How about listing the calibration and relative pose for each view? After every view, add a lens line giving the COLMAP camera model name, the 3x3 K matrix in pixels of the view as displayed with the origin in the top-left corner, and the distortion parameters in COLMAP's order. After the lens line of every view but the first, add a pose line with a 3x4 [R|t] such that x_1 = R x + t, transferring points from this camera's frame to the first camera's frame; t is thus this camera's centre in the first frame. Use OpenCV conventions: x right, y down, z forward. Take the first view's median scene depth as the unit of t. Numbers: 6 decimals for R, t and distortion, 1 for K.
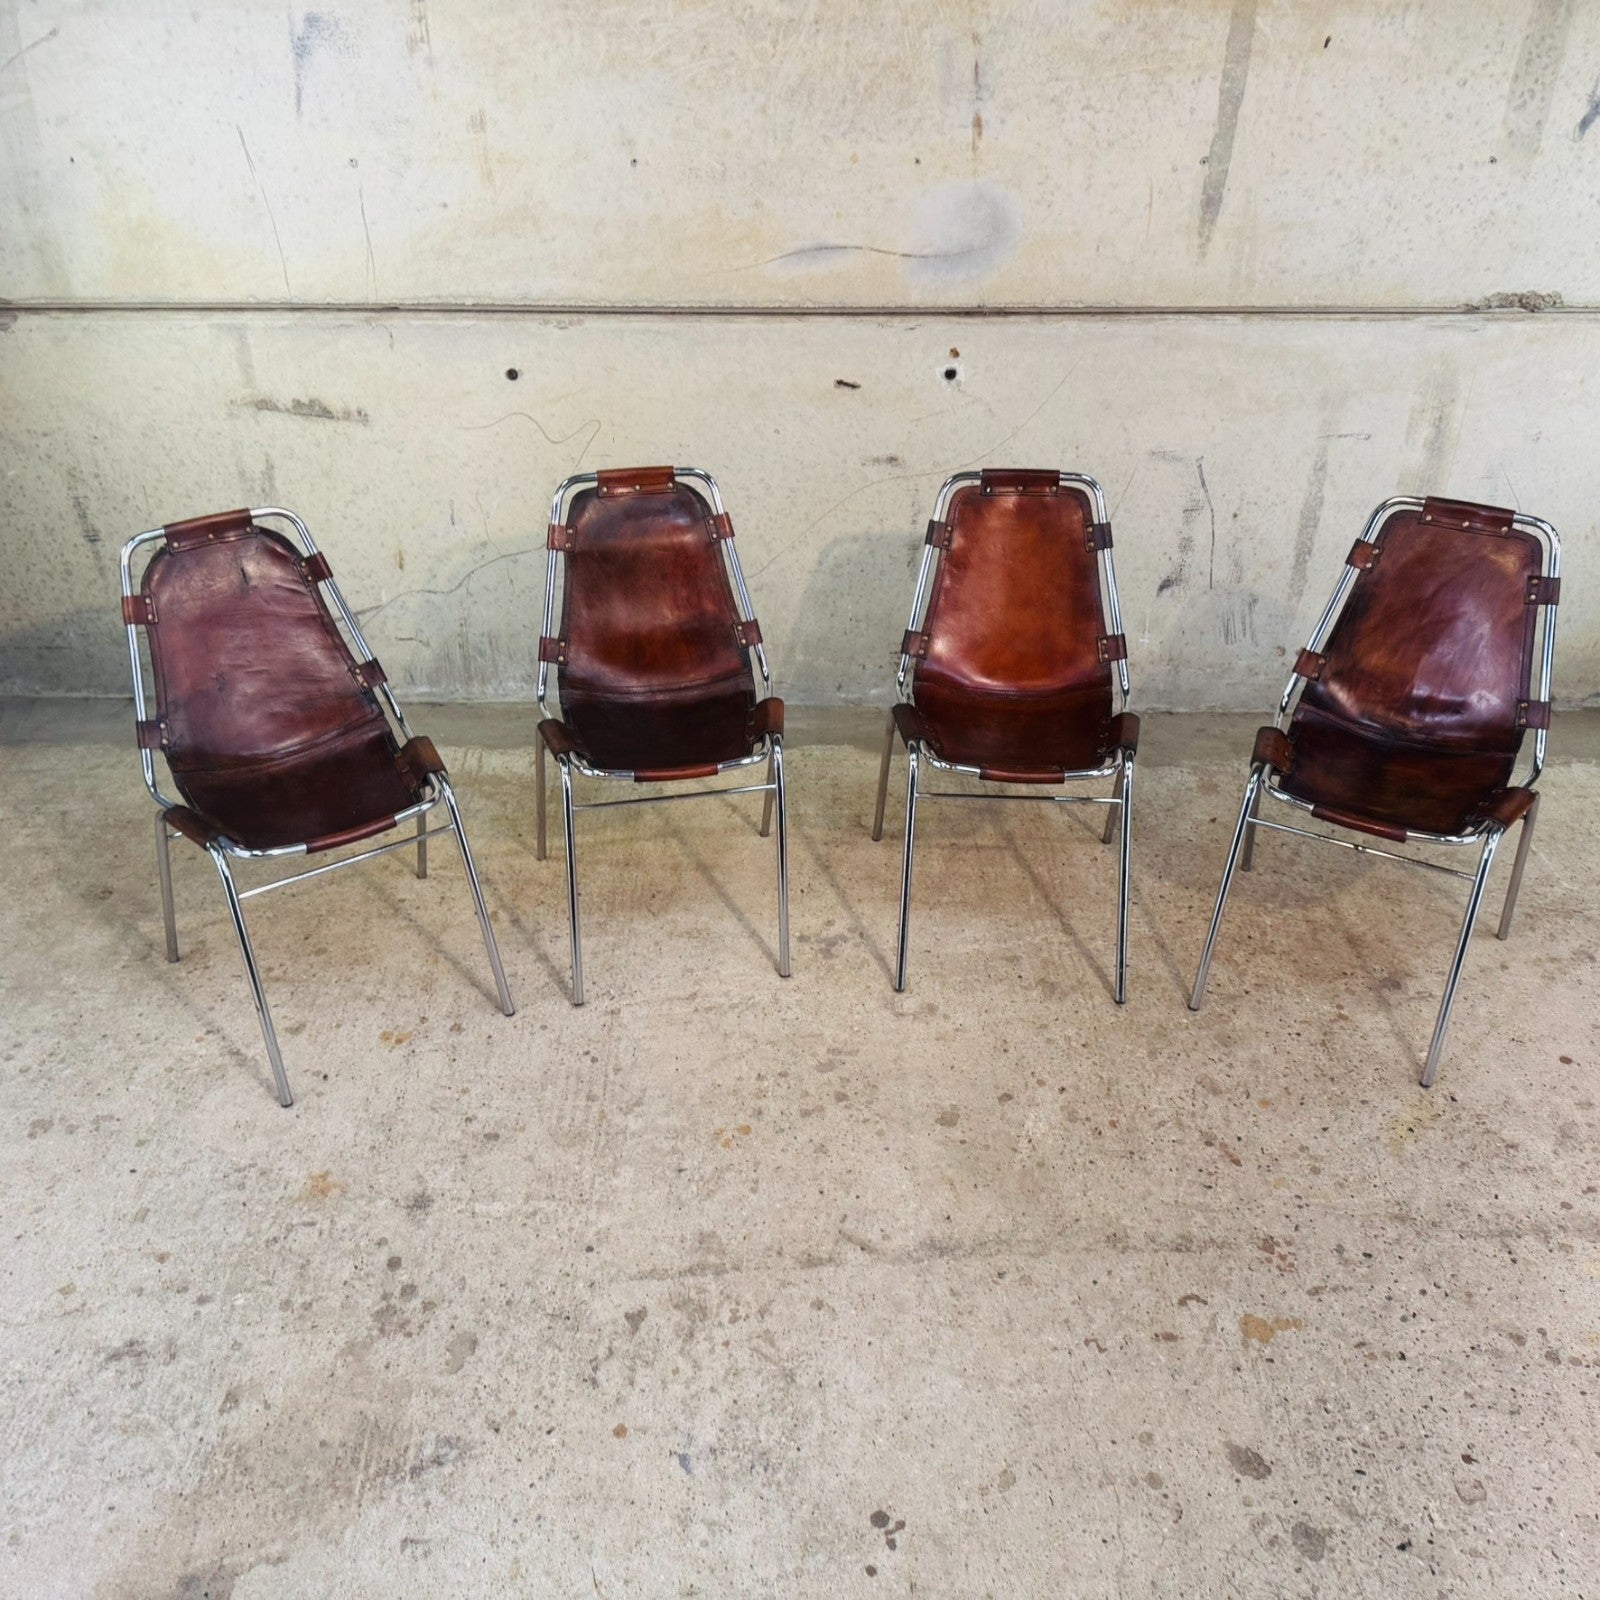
lens RADIAL K [[1476.1, 0, 795.0], [0, 1476.1, 792.1], [0, 0, 1]] dist [0.076372, -0.133712]
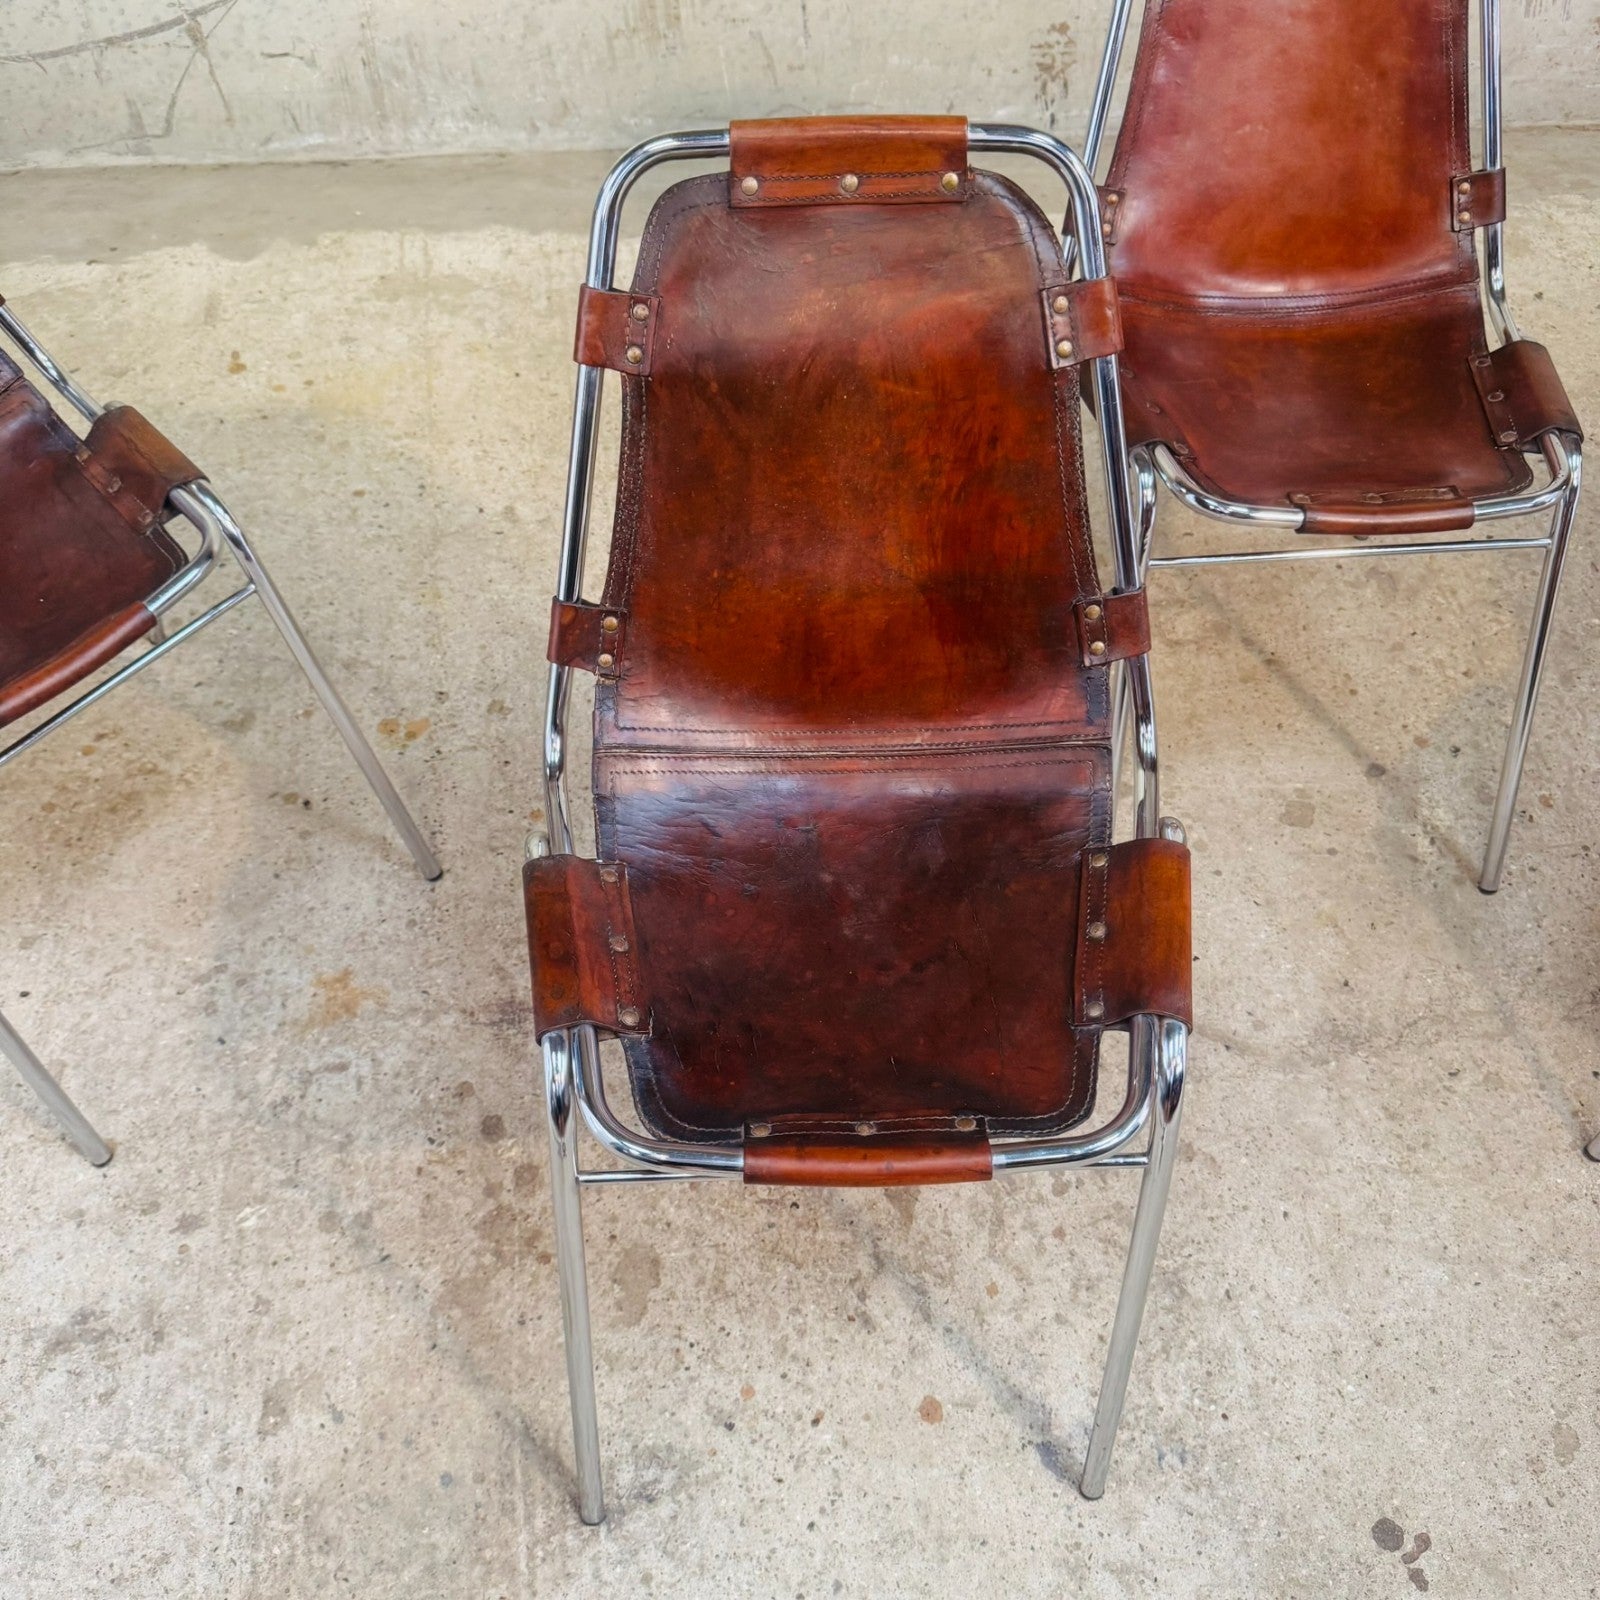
lens RADIAL K [[1506.7, 0, 800.4], [0, 1506.7, 777.0], [0, 0, 1]] dist [0.091820, -0.158206]
pose [[0.995563, -0.068903, 0.064080, -0.170339], [0.044556, 0.945034, 0.323923, -0.020857], [-0.082877, -0.319630, 0.943911, 0.436598]]
